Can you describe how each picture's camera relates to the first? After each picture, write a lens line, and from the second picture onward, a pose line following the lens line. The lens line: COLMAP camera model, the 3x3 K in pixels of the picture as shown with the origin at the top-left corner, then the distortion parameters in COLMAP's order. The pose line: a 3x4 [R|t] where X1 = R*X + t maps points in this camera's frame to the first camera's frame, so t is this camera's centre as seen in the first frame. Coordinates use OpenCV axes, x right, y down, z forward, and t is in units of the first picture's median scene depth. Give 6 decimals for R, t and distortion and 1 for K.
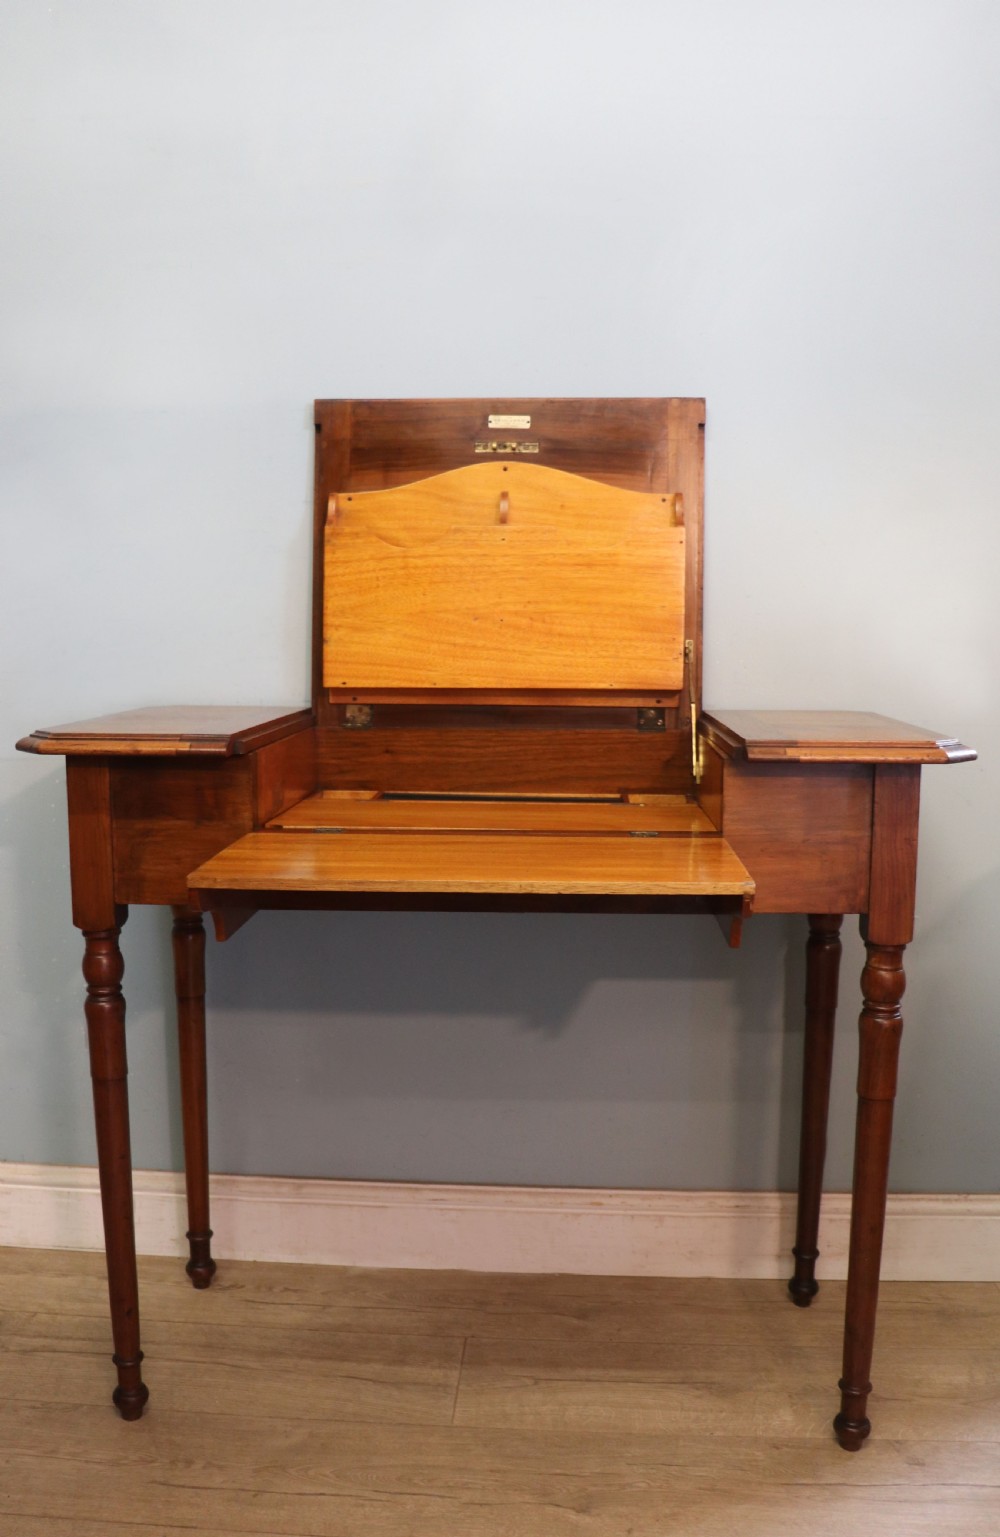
lens RADIAL K [[1352.6, 0, 492.7], [0, 1352.6, 791.7], [0, 0, 1]] dist [-0.180687, 0.117792]
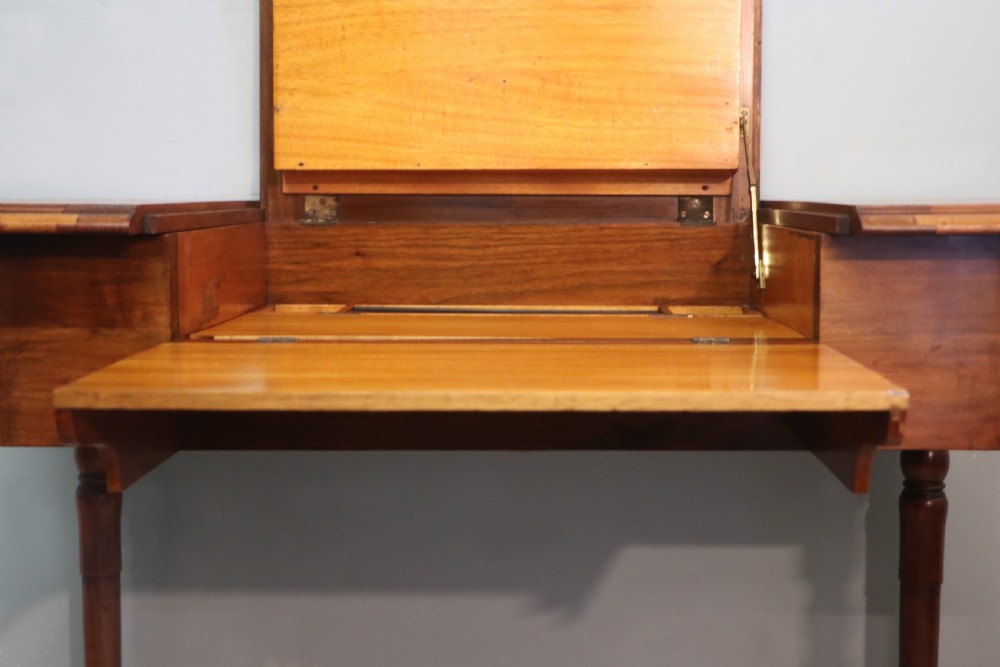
lens RADIAL K [[1381.1, 0, 498.0], [0, 1381.1, 338.0], [0, 0, 1]] dist [0.025550, 0.000000]
pose [[0.999732, -0.006684, 0.022143, -0.015516], [0.007084, 0.999812, -0.018029, 0.034448], [-0.022018, 0.018181, 0.999592, 0.207826]]
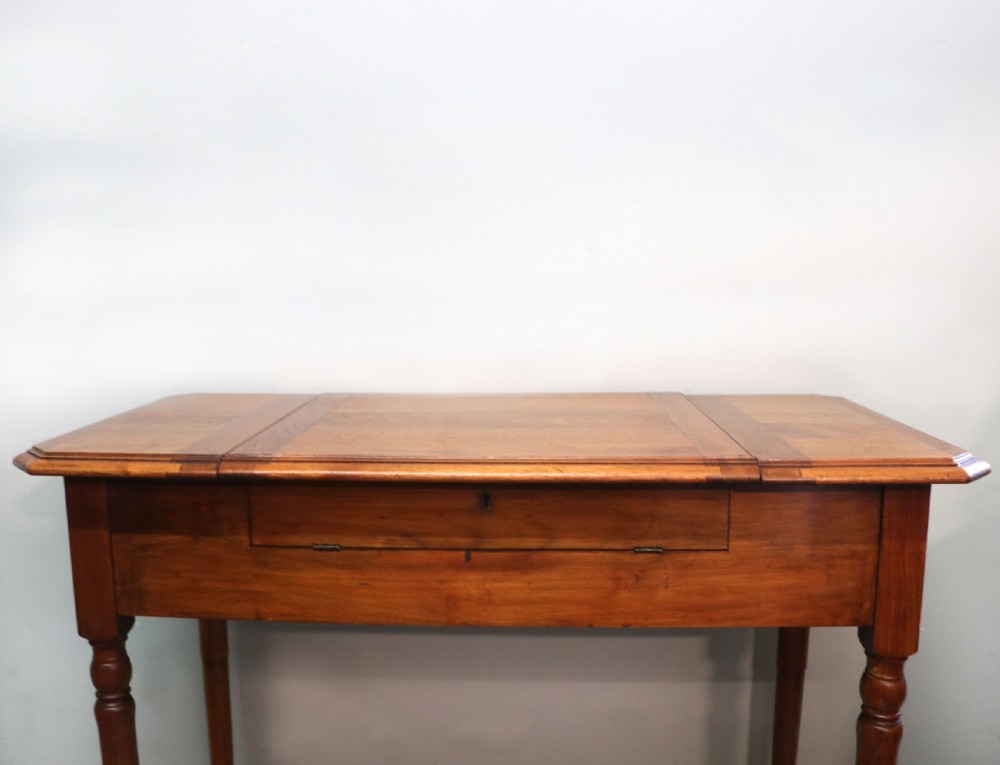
lens RADIAL K [[927.5, 0, 468.7], [0, 927.5, 390.1], [0, 0, 1]] dist [-0.133486, 0.000000]
pose [[0.999899, -0.009314, -0.010722, -0.007729], [0.009338, 0.999954, 0.002233, -0.071194], [0.010700, -0.002333, 0.999940, 0.270114]]
